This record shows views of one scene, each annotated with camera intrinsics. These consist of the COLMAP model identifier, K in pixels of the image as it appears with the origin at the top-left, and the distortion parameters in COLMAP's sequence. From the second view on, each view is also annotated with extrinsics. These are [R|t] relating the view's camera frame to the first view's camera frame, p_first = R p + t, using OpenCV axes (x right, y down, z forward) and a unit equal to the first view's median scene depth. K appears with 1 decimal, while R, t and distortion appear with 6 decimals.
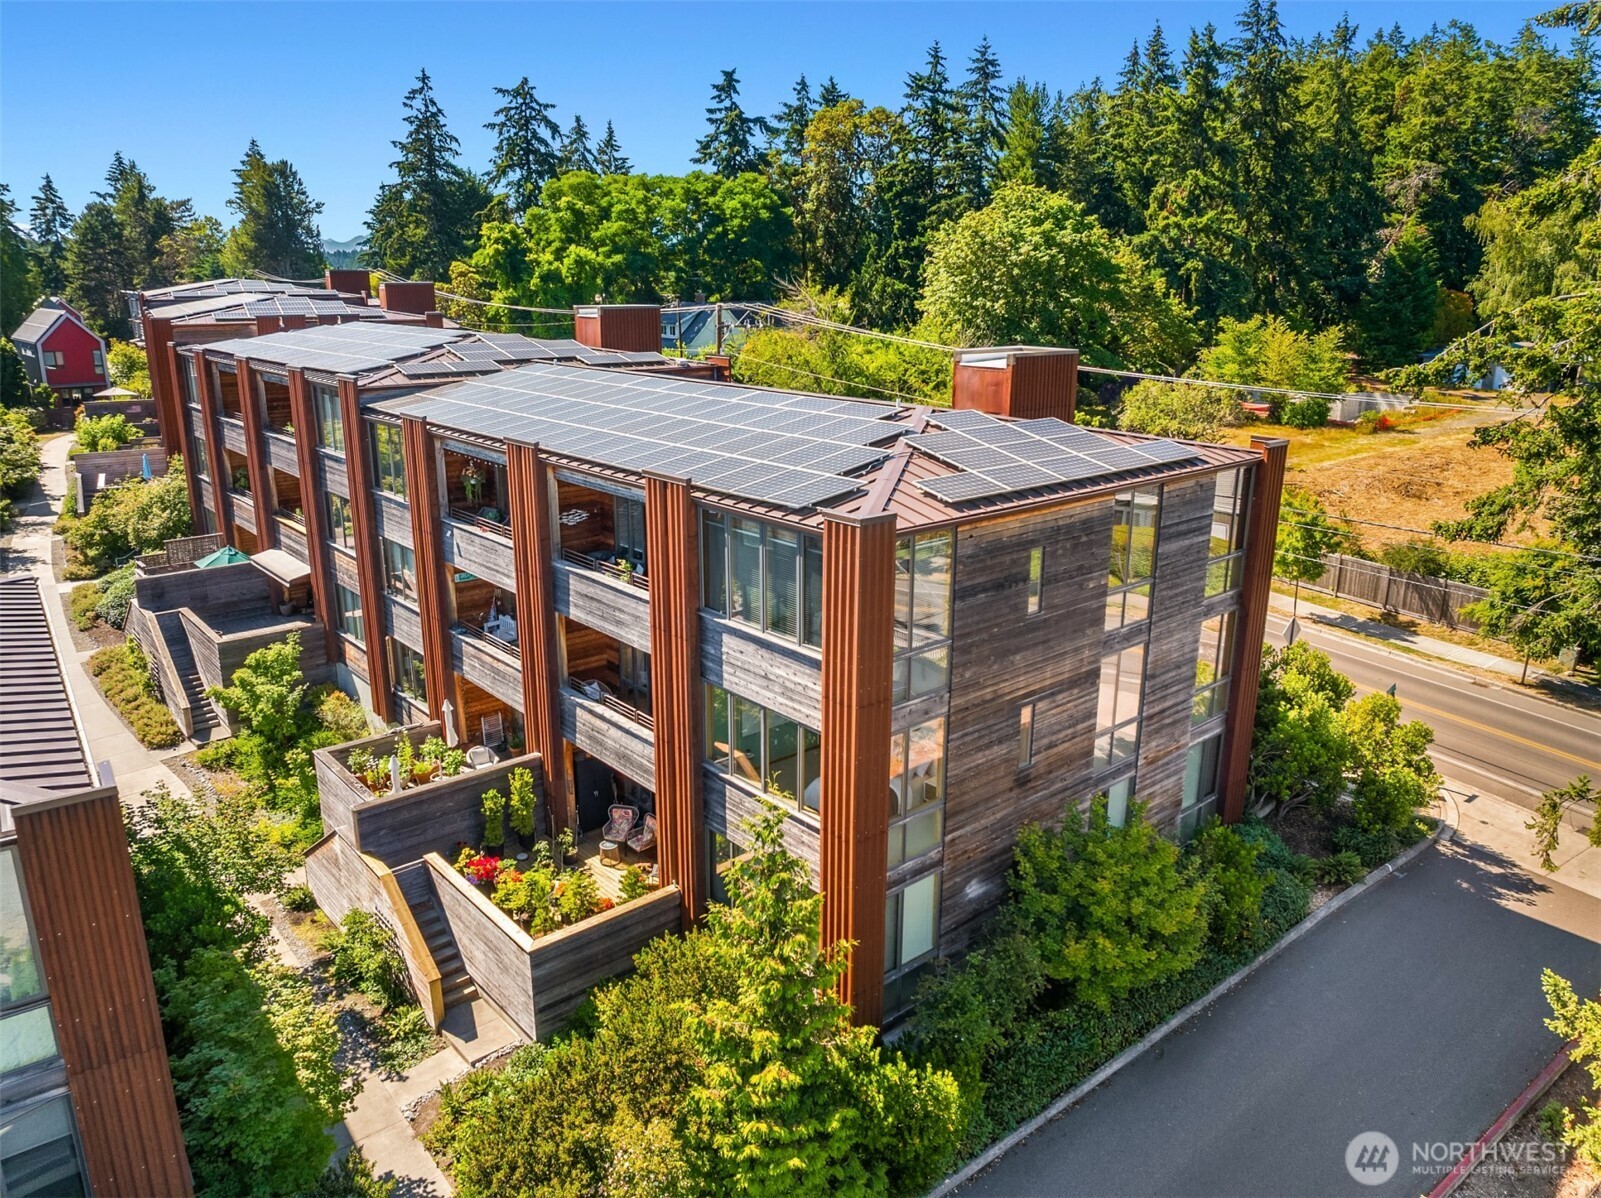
lens RADIAL K [[1117.8, 0, 800.5], [0, 1117.8, 599.0], [0, 0, 1]] dist [-0.045900, 0.018616]
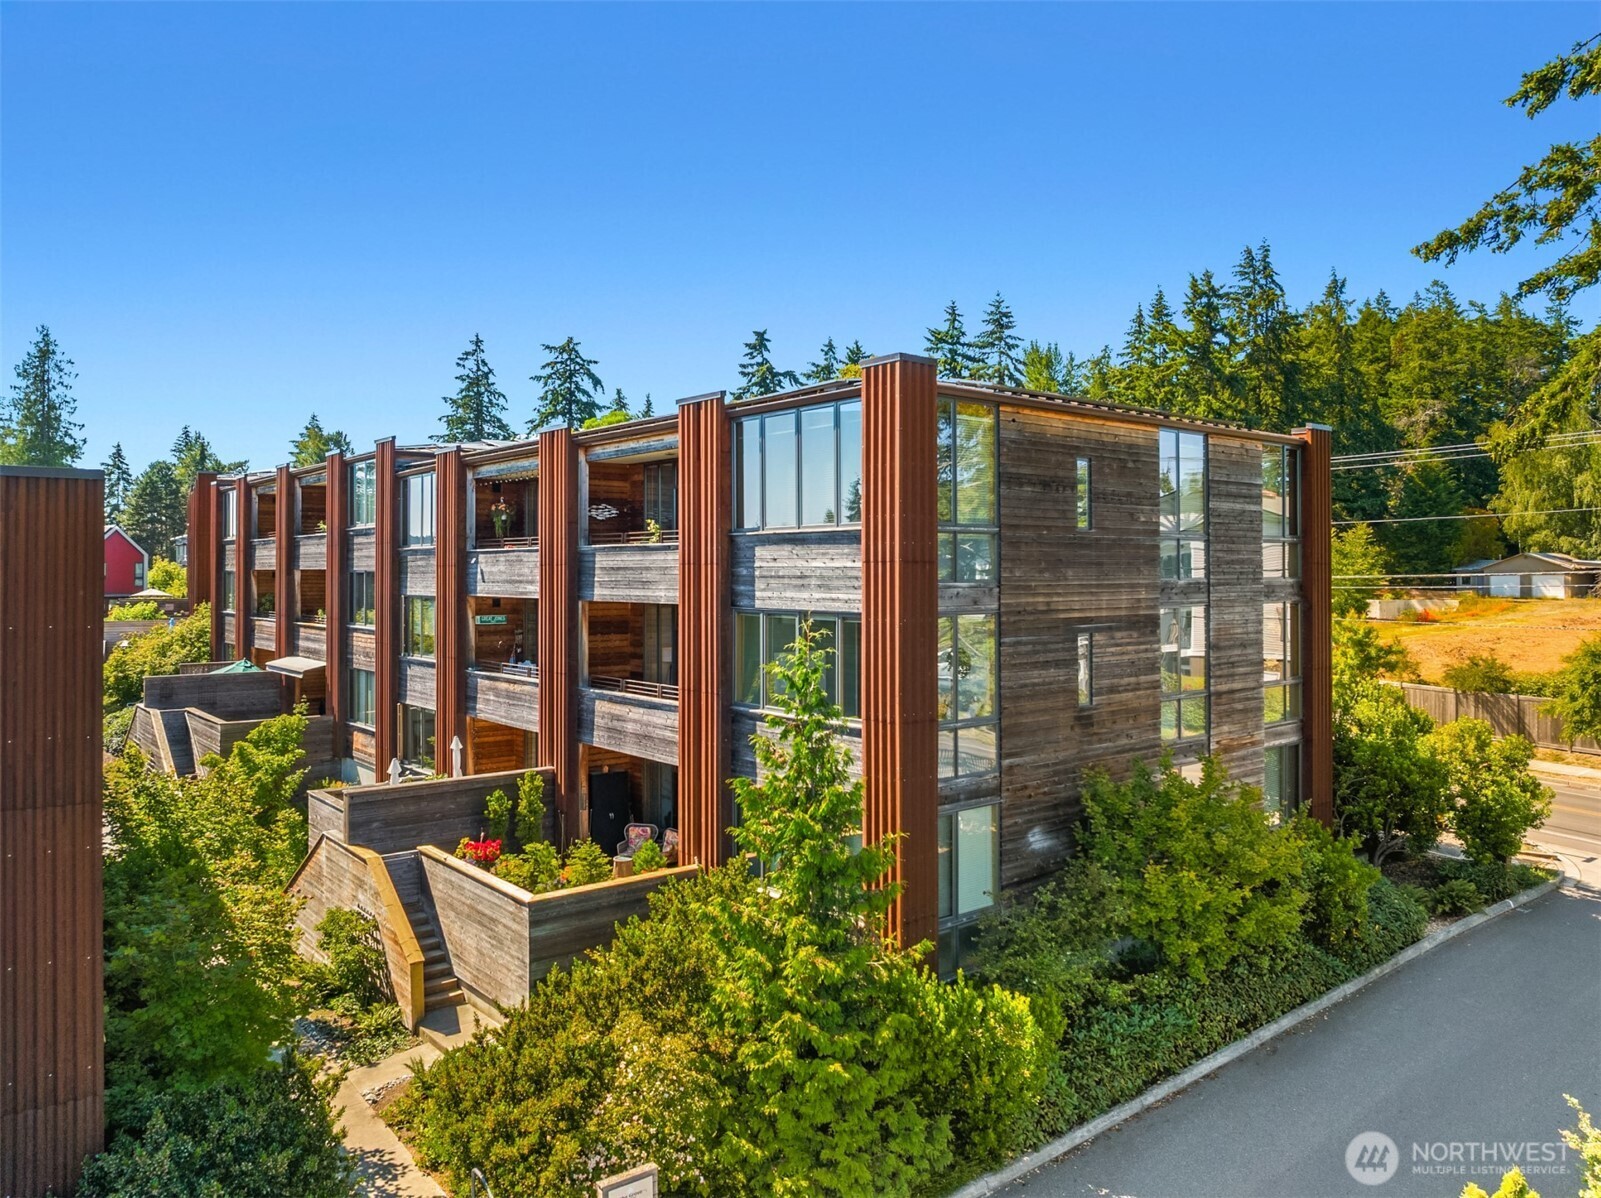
lens RADIAL K [[1131.6, 0, 801.0], [0, 1131.6, 560.4], [0, 0, 1]] dist [-0.031505, -0.001713]
pose [[0.999710, -0.006067, -0.023290, -0.004742], [-0.000804, 0.958754, -0.284235, 0.172807], [0.024054, 0.284172, 0.958472, 0.045964]]
